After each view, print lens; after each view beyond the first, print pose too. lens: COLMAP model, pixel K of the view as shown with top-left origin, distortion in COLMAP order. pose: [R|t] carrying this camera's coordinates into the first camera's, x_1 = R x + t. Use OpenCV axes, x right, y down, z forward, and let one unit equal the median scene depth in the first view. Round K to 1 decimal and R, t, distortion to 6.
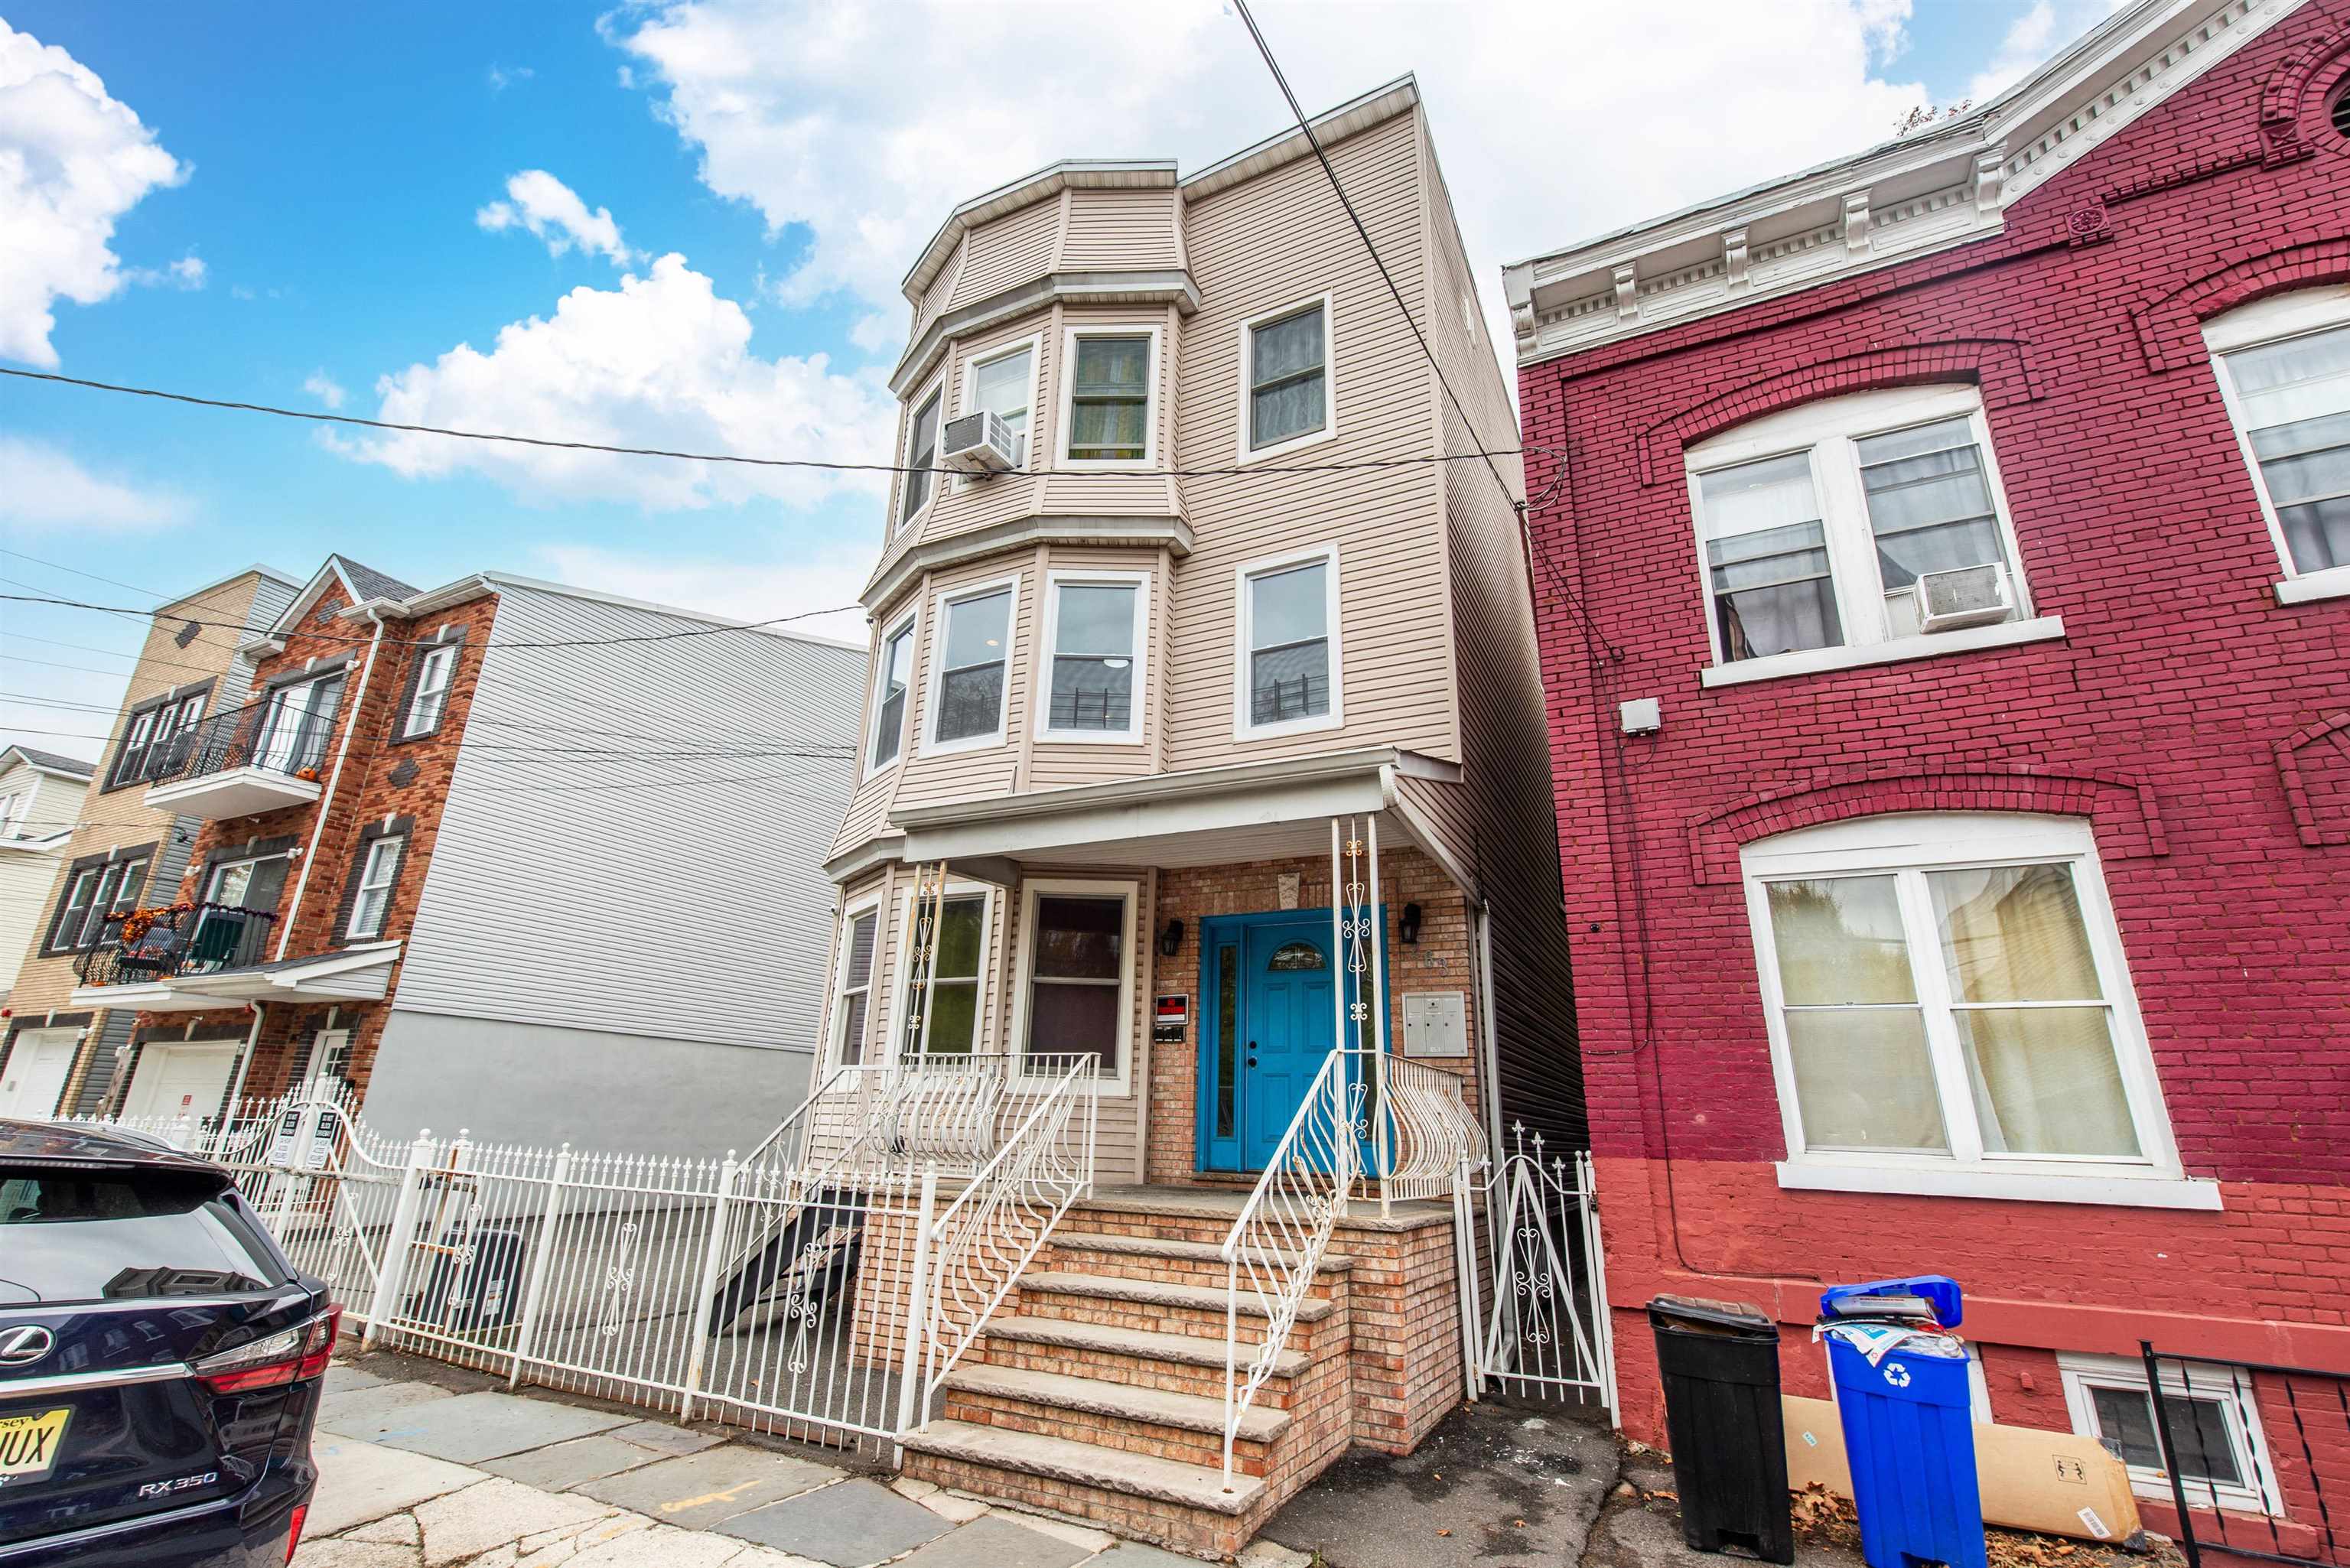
lens RADIAL K [[1059.5, 0, 1175.0], [0, 1059.5, 784.0], [0, 0, 1]] dist [0.011854, 0.000021]
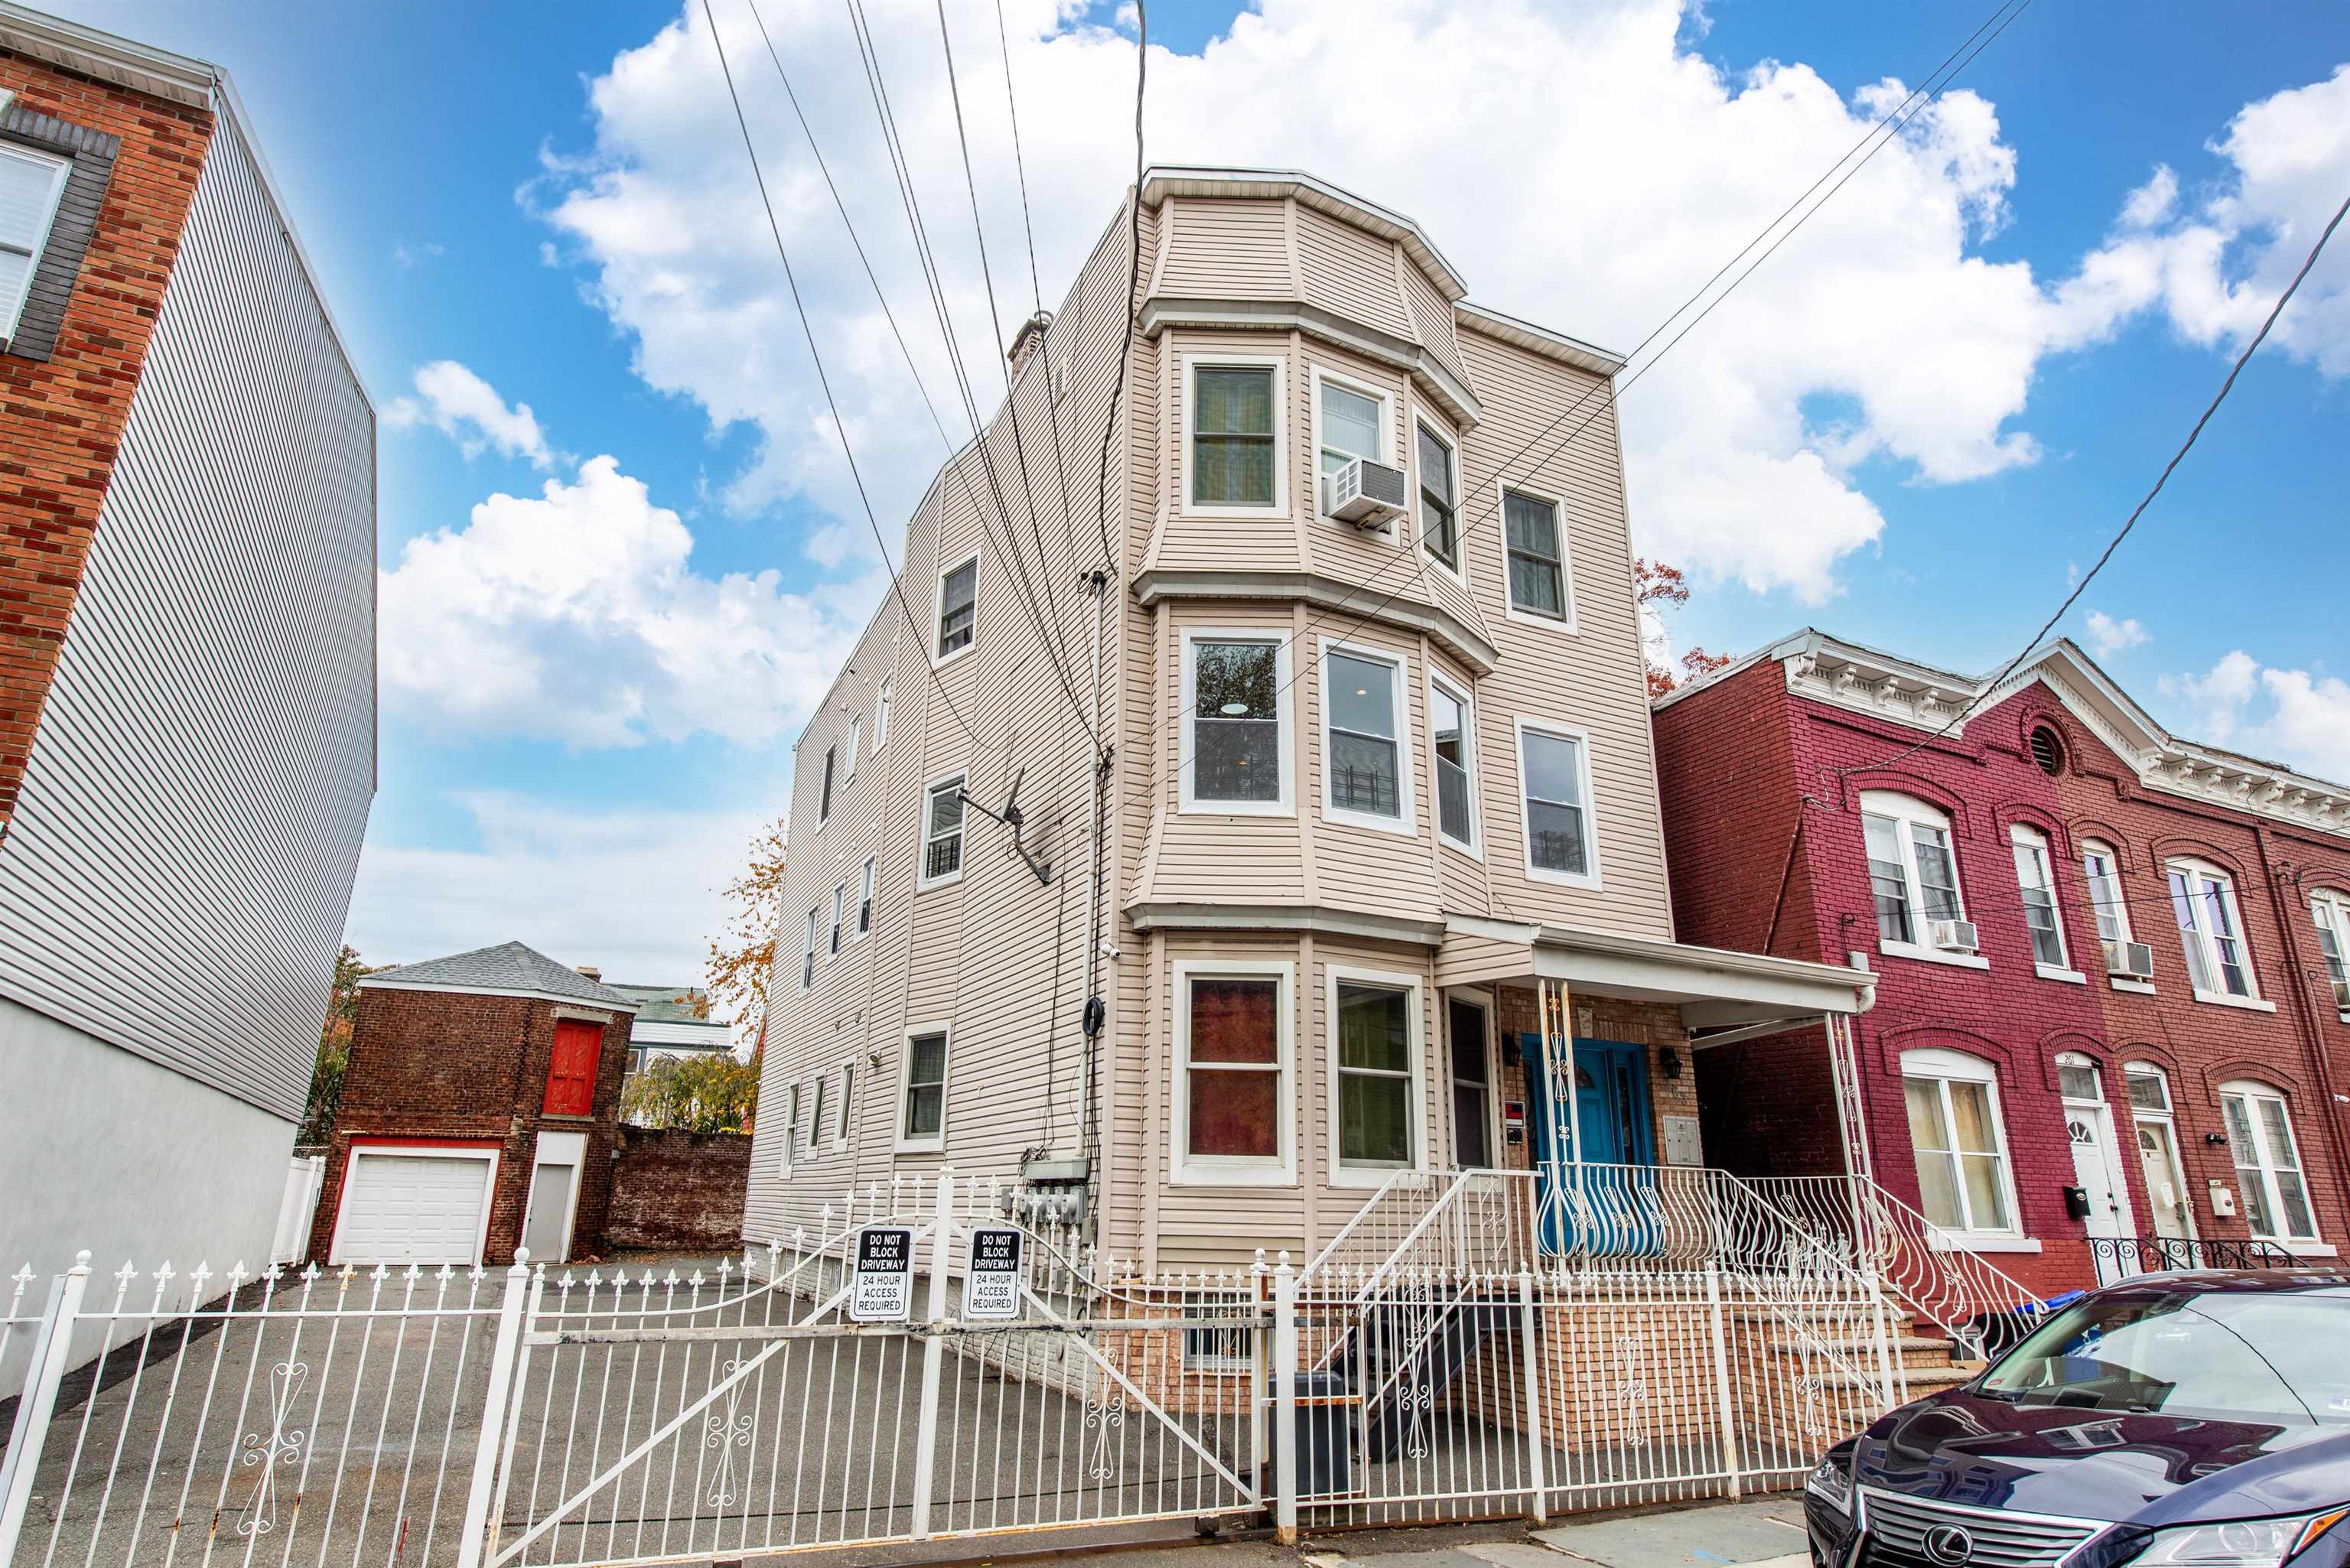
lens RADIAL K [[1316.0, 0, 1175.0], [0, 1316.0, 784.0], [0, 0, 1]] dist [0.016744, -0.001802]
pose [[0.584227, 0.226848, 0.779242, -1.597659], [-0.254273, 0.962964, -0.089694, 0.105798], [-0.770729, -0.145739, 0.620271, 0.529419]]
